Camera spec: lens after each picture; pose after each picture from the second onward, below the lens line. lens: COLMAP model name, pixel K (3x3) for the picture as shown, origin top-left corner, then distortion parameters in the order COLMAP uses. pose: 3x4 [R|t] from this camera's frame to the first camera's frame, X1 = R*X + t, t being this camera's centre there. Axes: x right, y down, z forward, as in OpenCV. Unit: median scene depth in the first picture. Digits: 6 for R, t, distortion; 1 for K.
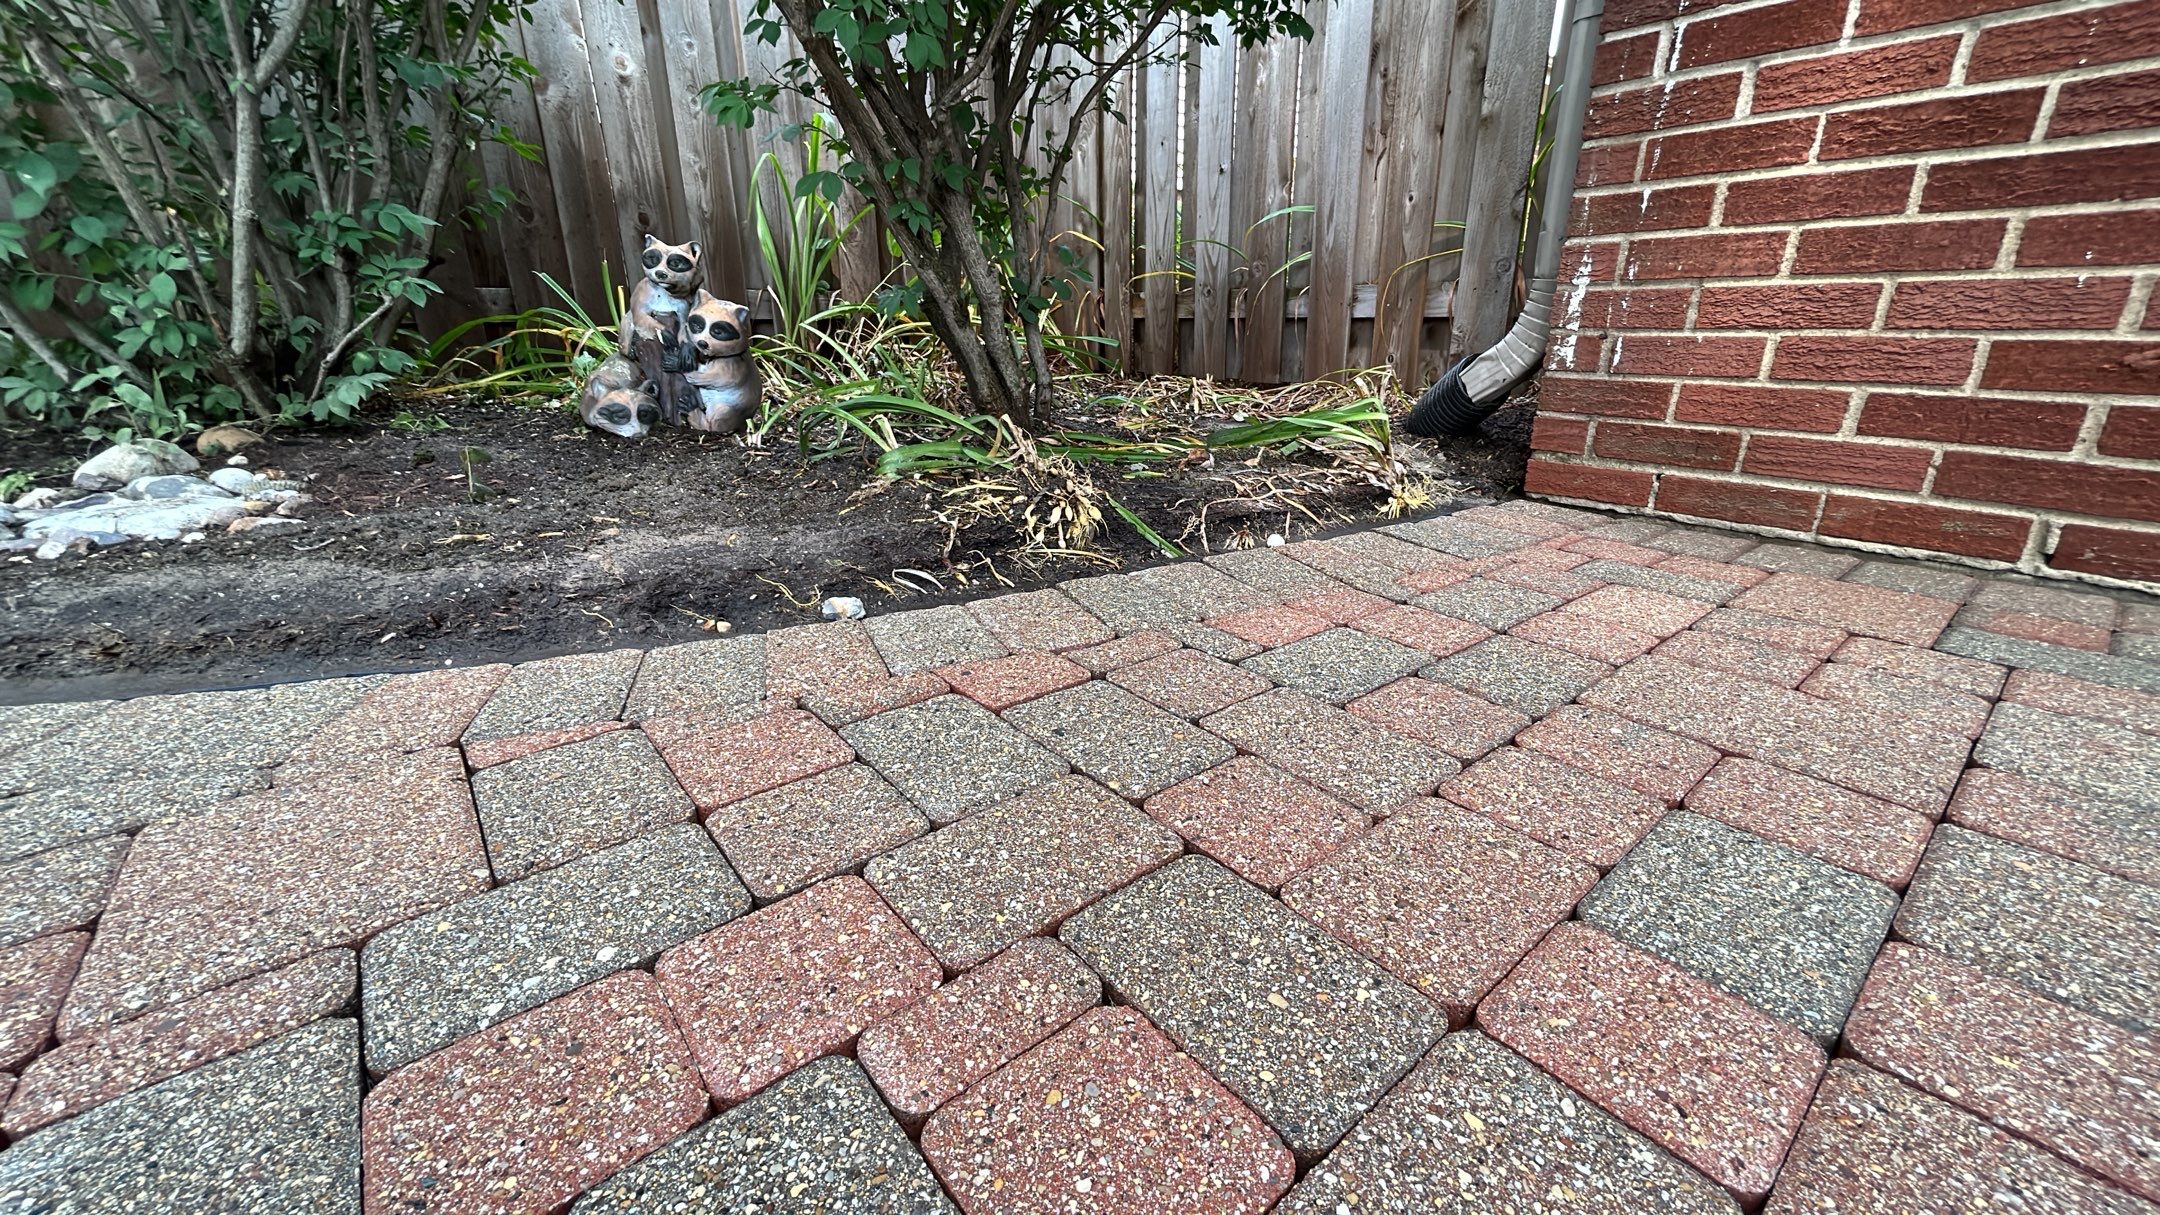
lens RADIAL K [[839.0, 0, 1080.6], [0, 839.0, 608.6], [0, 0, 1]] dist [-0.000844, 0.000178]
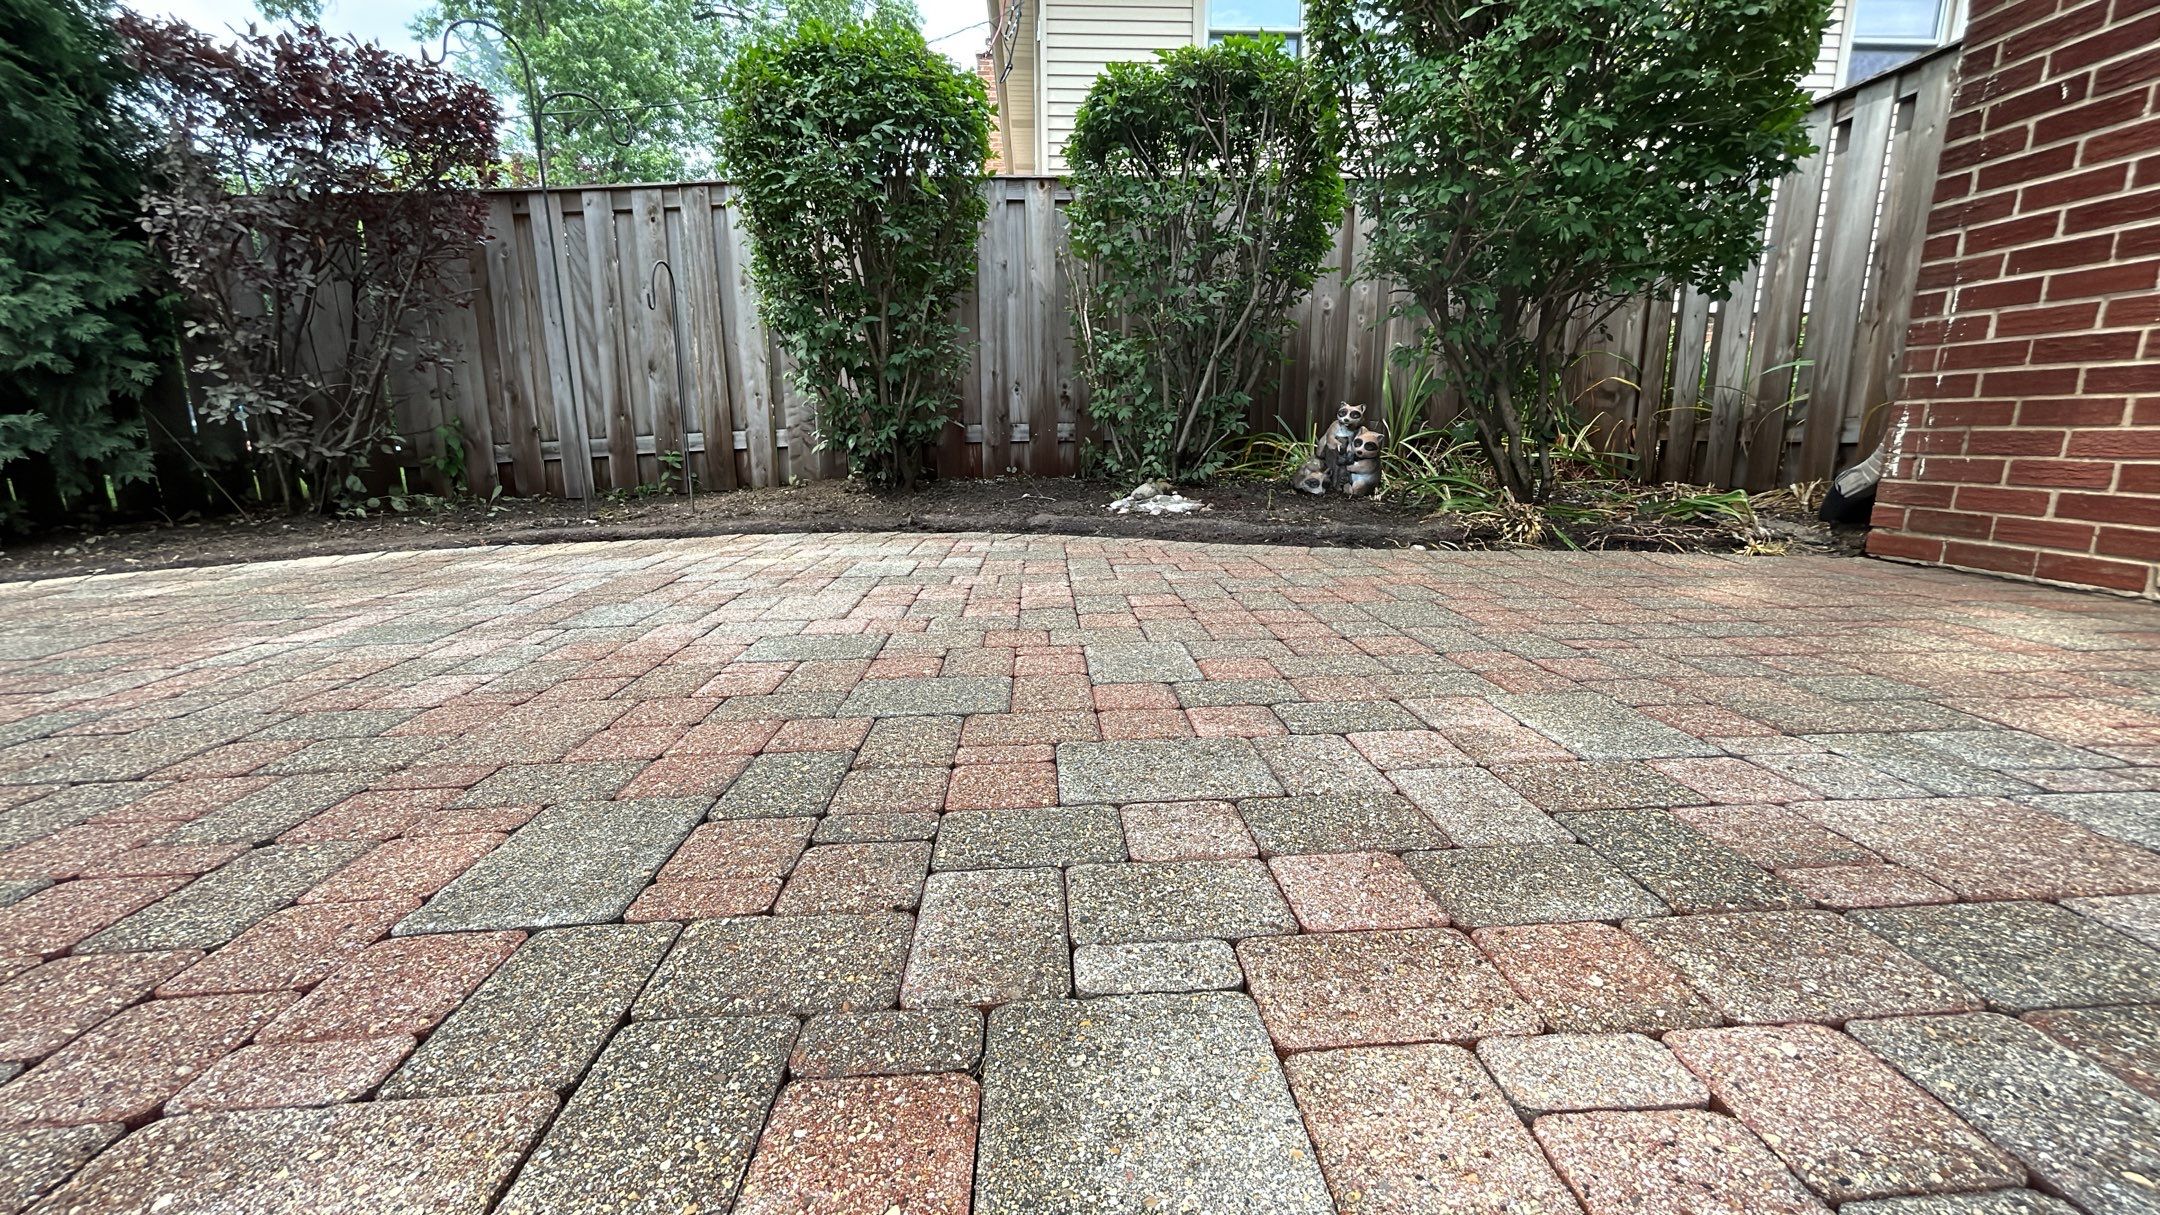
lens RADIAL K [[839.0, 0, 1081.6], [0, 839.0, 609.9], [0, 0, 1]] dist [-0.000844, 0.000178]
pose [[0.807544, 0.127309, -0.575904, 0.300831], [-0.197287, 0.978487, -0.060335, 0.409519], [0.555834, 0.162341, 0.815288, -1.265672]]
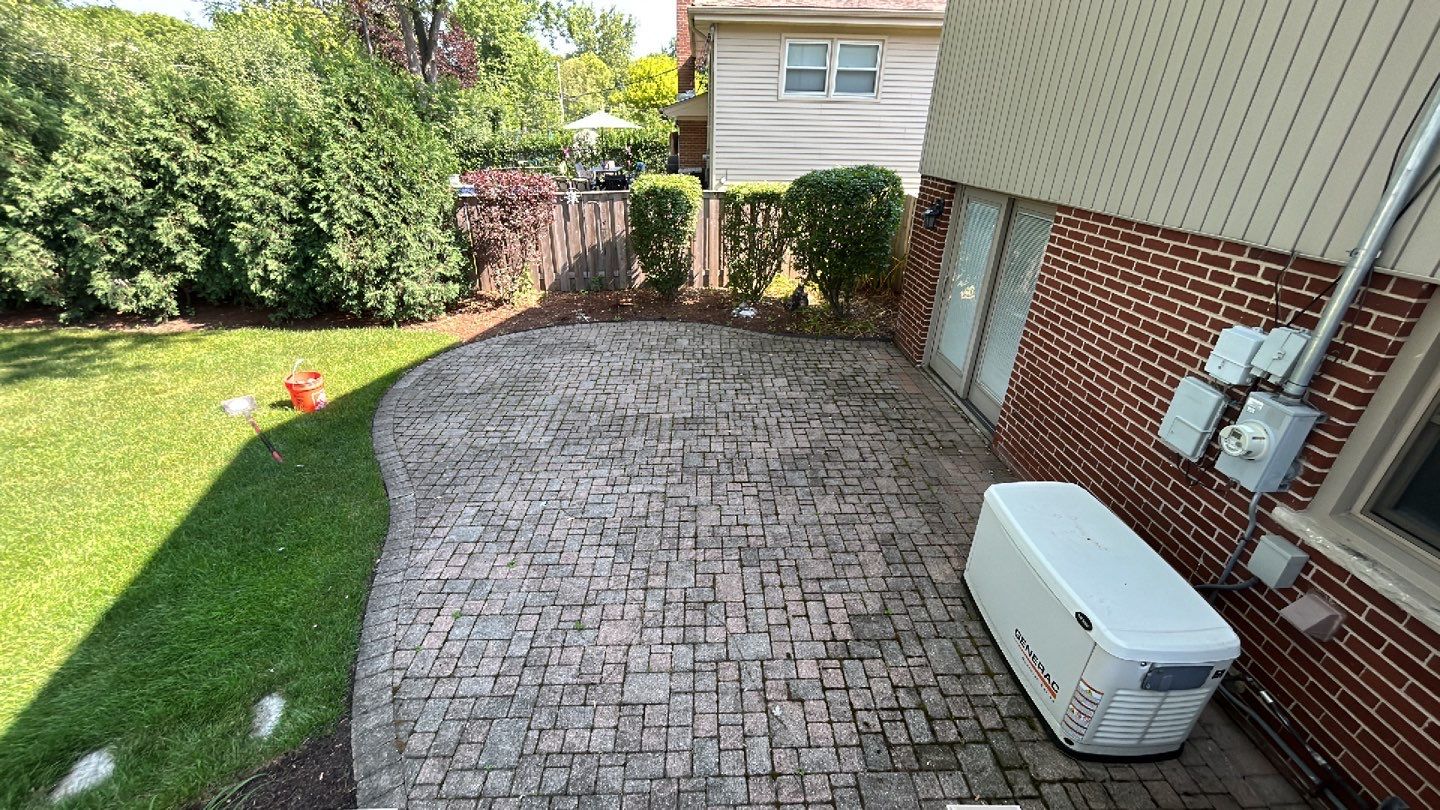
lens RADIAL K [[559.3, 0, 720.9], [0, 559.3, 405.8], [0, 0, 1]] dist [-0.000844, 0.000178]
pose [[0.796764, 0.288901, -0.530758, 2.398548], [-0.223533, 0.956920, 0.185305, -0.197211], [0.561427, -0.029002, 0.827018, -4.485508]]
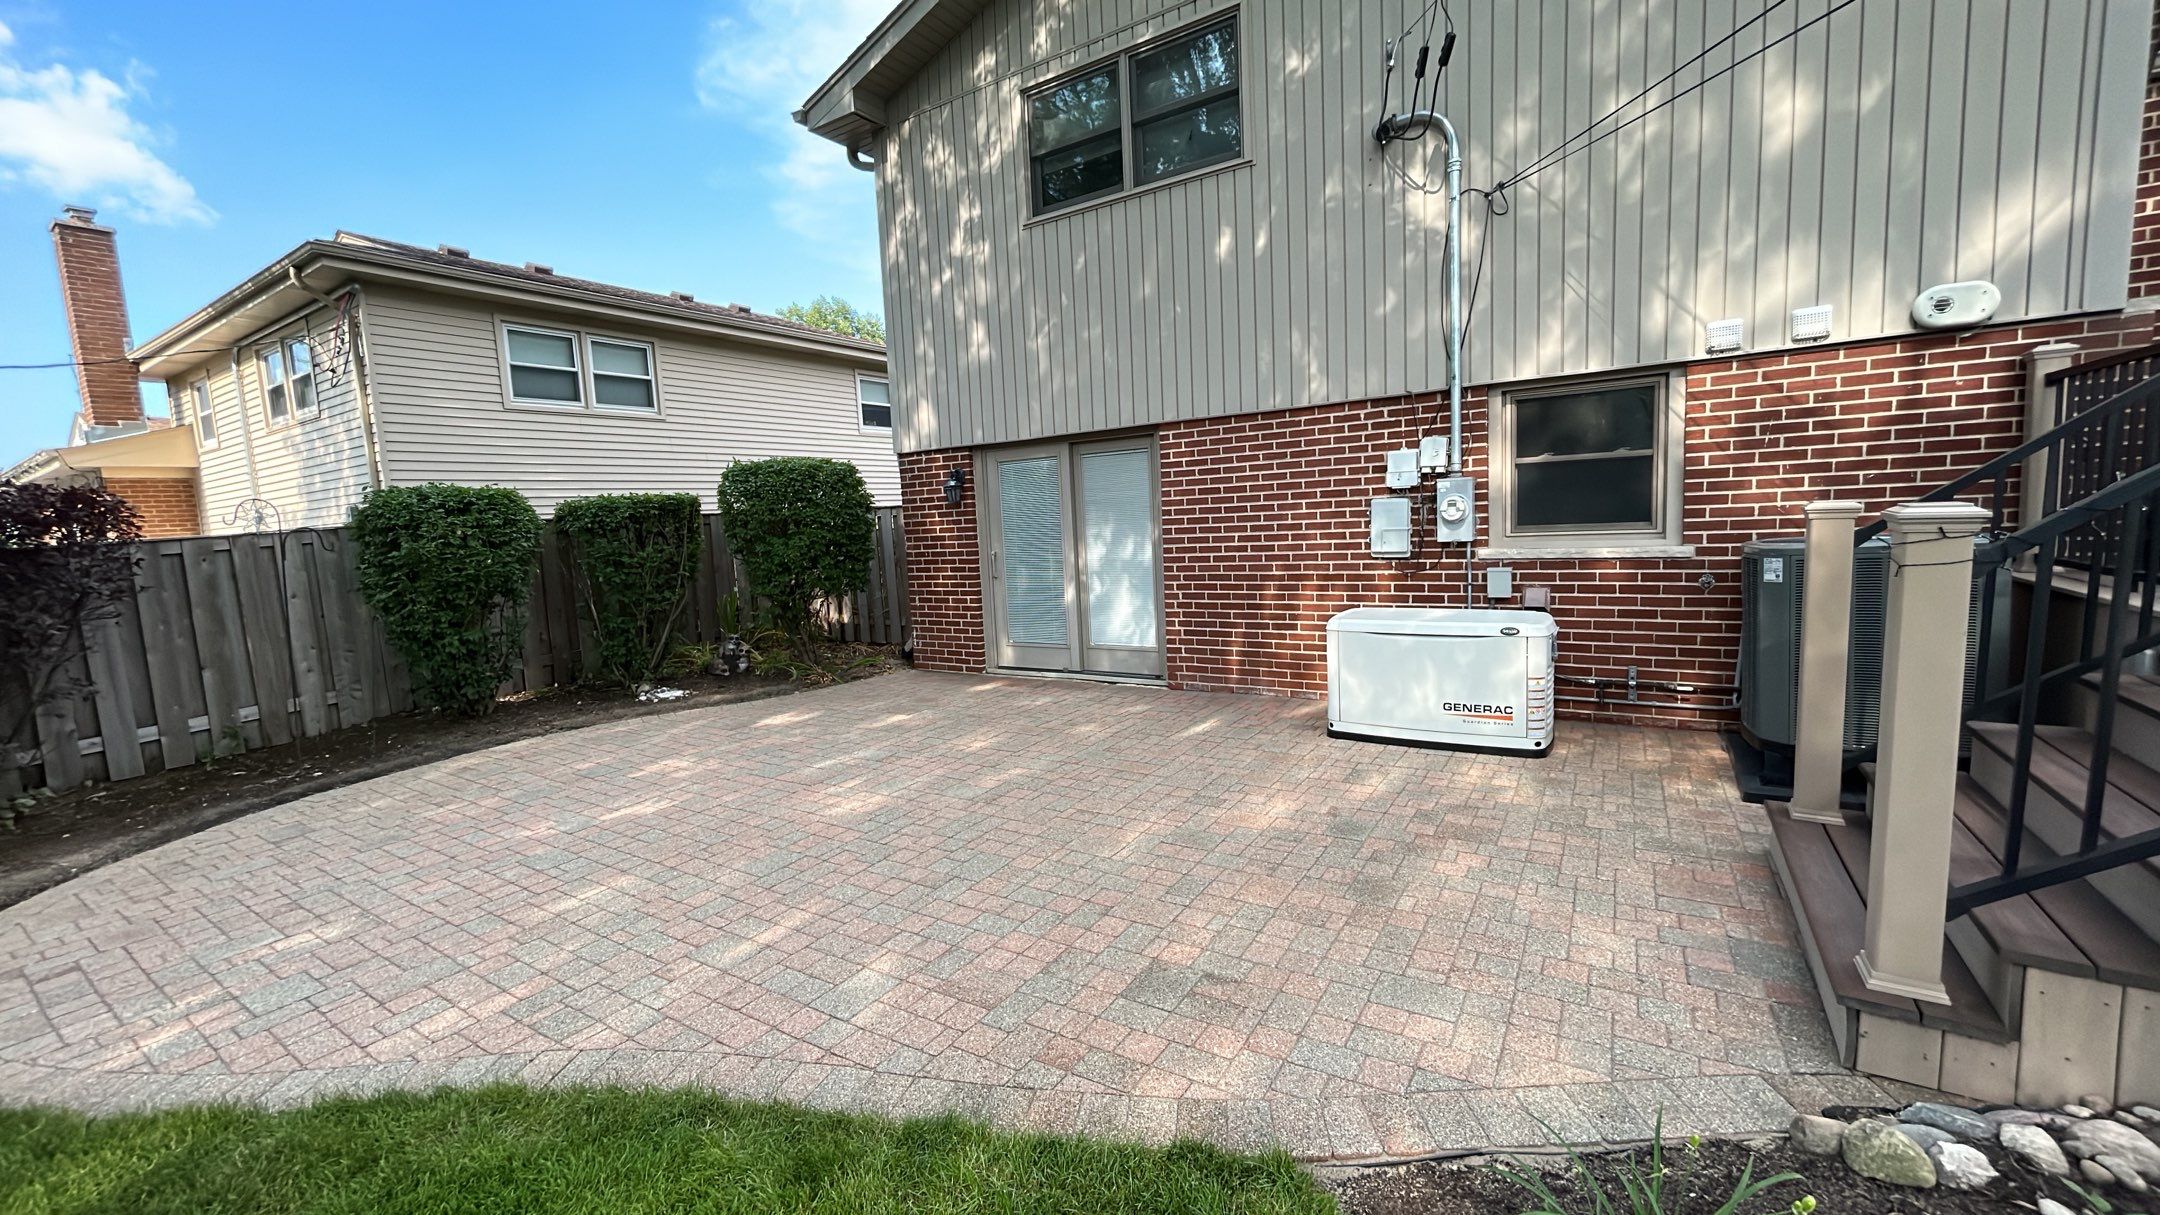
lens RADIAL K [[839.0, 0, 1081.2], [0, 839.0, 602.7], [0, 0, 1]] dist [-0.000844, 0.000178]
pose [[0.949997, -0.072375, 0.303756, -0.063070], [0.144306, 0.964418, -0.221527, 0.918414], [-0.276915, 0.254283, 0.926638, -5.036054]]
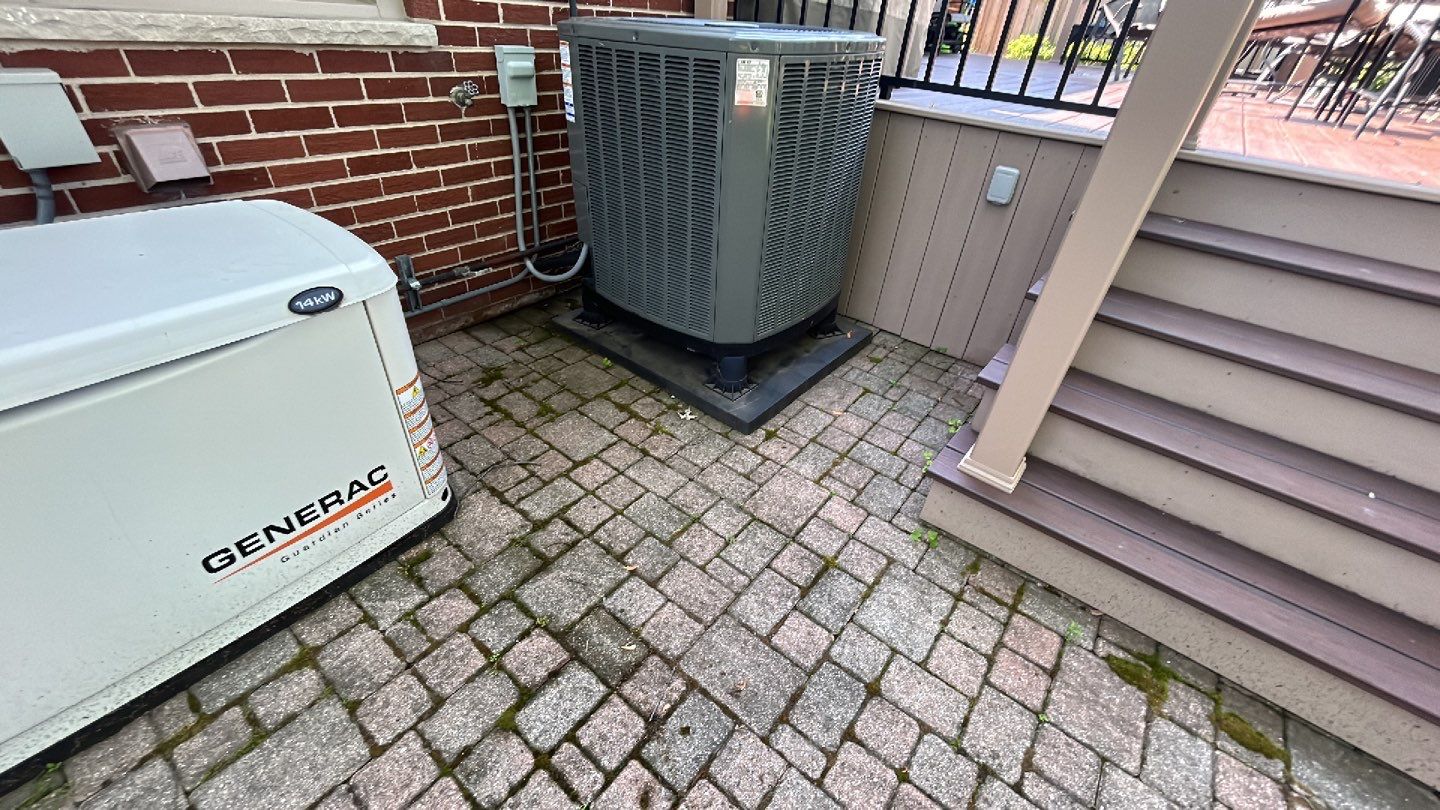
lens RADIAL K [[559.3, 0, 719.2], [0, 559.3, 402.6], [0, 0, 1]] dist [-0.000844, 0.000178]
pose [[-0.221075, -0.566848, 0.793605, 1.764646], [0.259798, 0.750106, 0.608150, 0.316698], [-0.940016, 0.340624, -0.018563, -2.830871]]
